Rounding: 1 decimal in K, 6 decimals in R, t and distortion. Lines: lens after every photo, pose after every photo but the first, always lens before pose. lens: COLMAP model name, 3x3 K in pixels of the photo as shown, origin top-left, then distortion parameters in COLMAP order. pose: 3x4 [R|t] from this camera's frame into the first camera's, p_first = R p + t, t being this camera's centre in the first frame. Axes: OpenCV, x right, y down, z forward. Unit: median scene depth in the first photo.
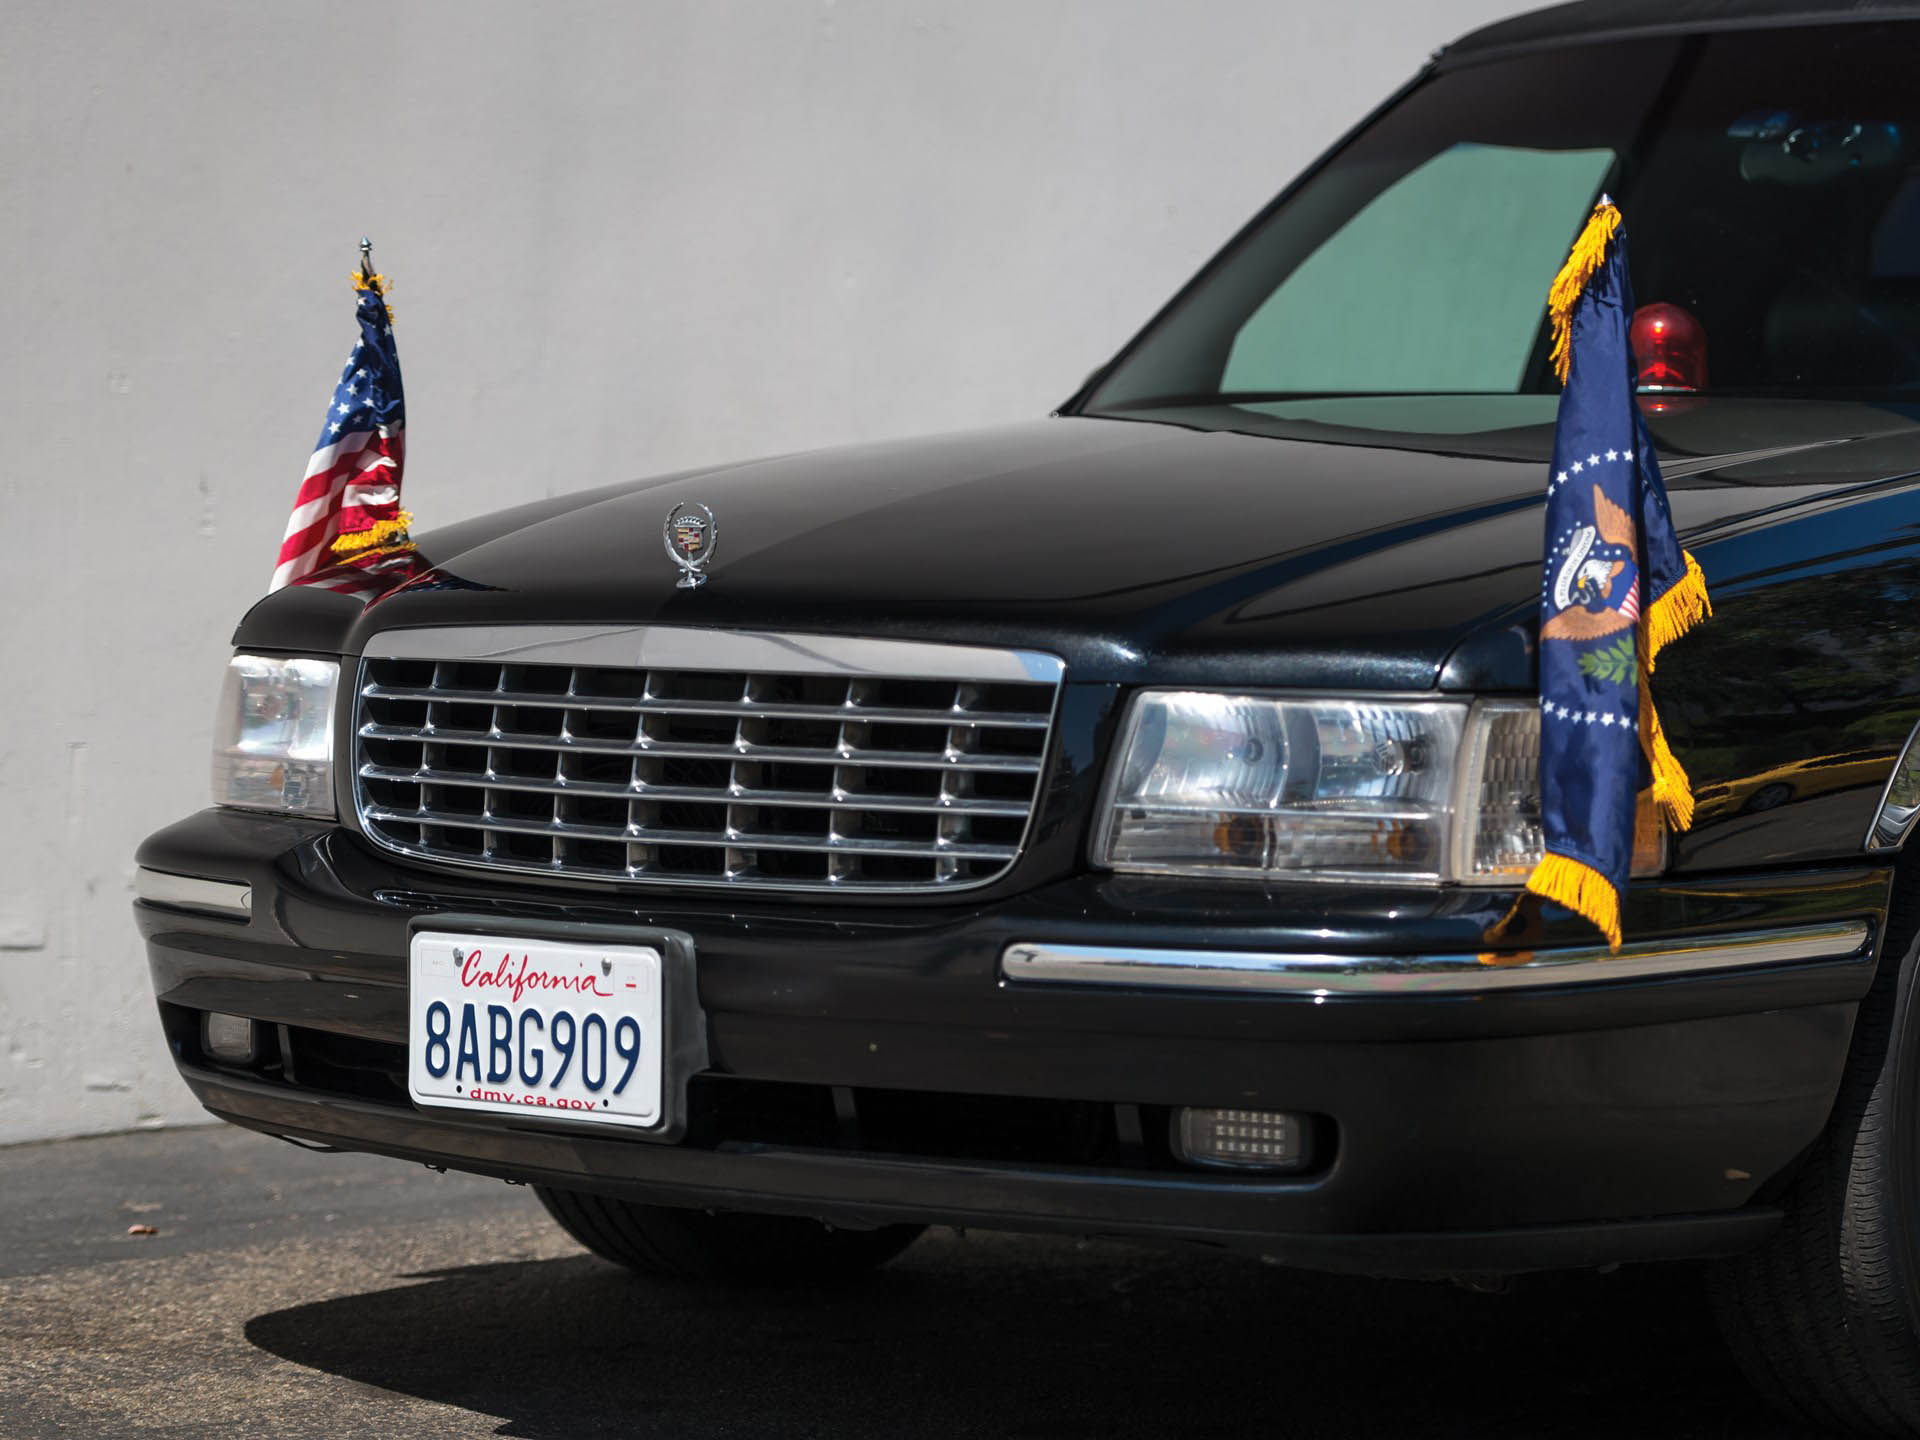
lens RADIAL K [[5165.0, 0, 960.0], [0, 5165.0, 720.0], [0, 0, 1]] dist [-0.375411, 8.330359]
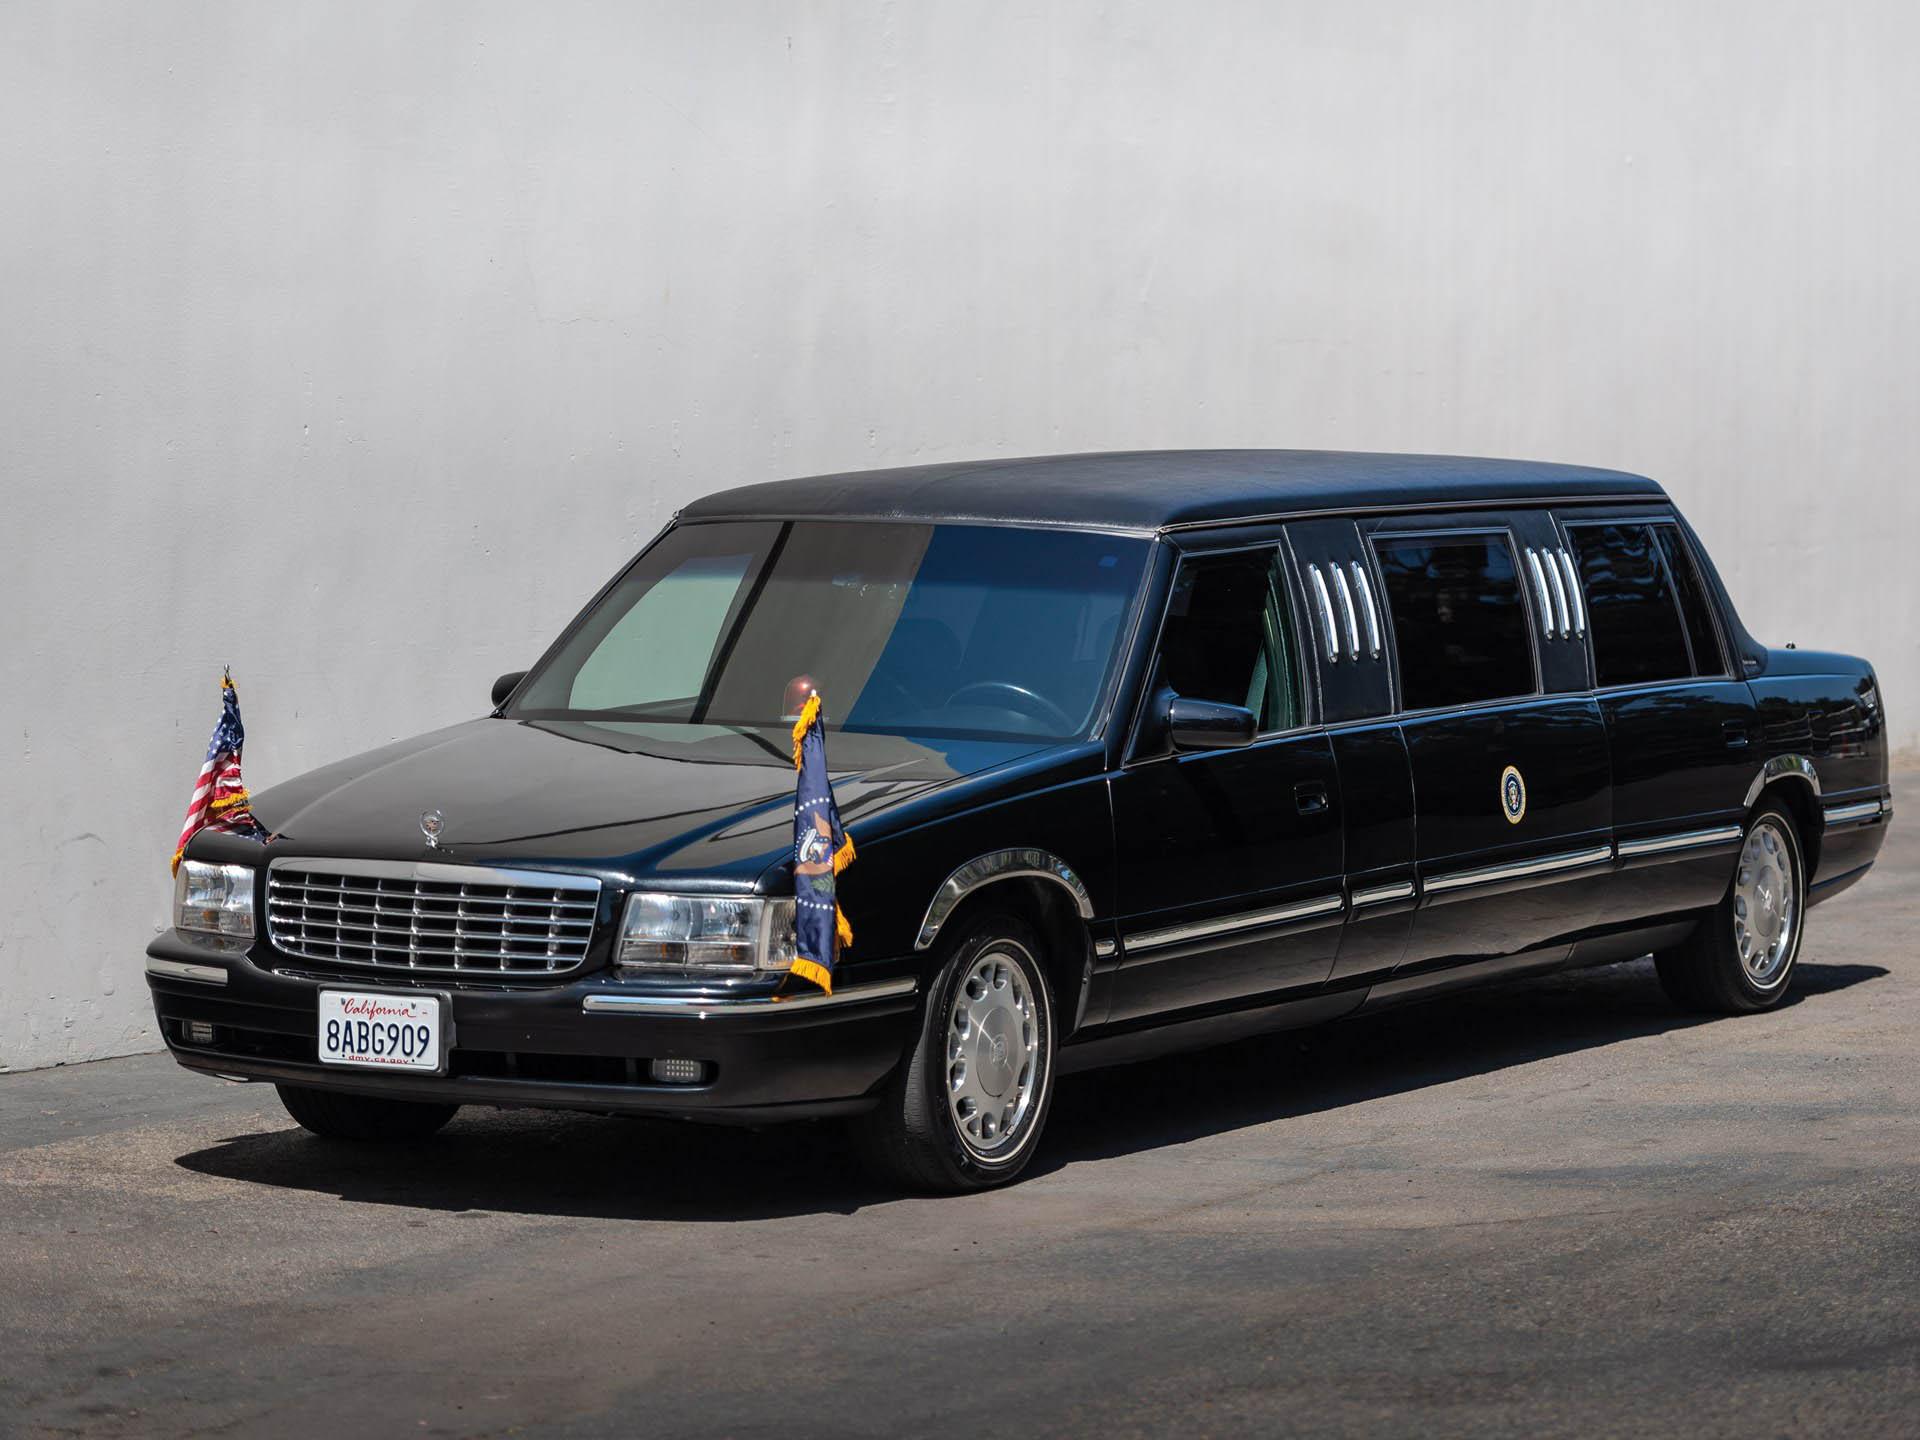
lens RADIAL K [[5810.1, 0, 960.0], [0, 5810.1, 720.0], [0, 0, 1]] dist [-0.813962, -0.404456]
pose [[0.976194, -0.010165, 0.216659, -0.406091], [0.005212, 0.999712, 0.023418, -0.150303], [-0.216835, -0.021731, 0.975966, -1.720314]]
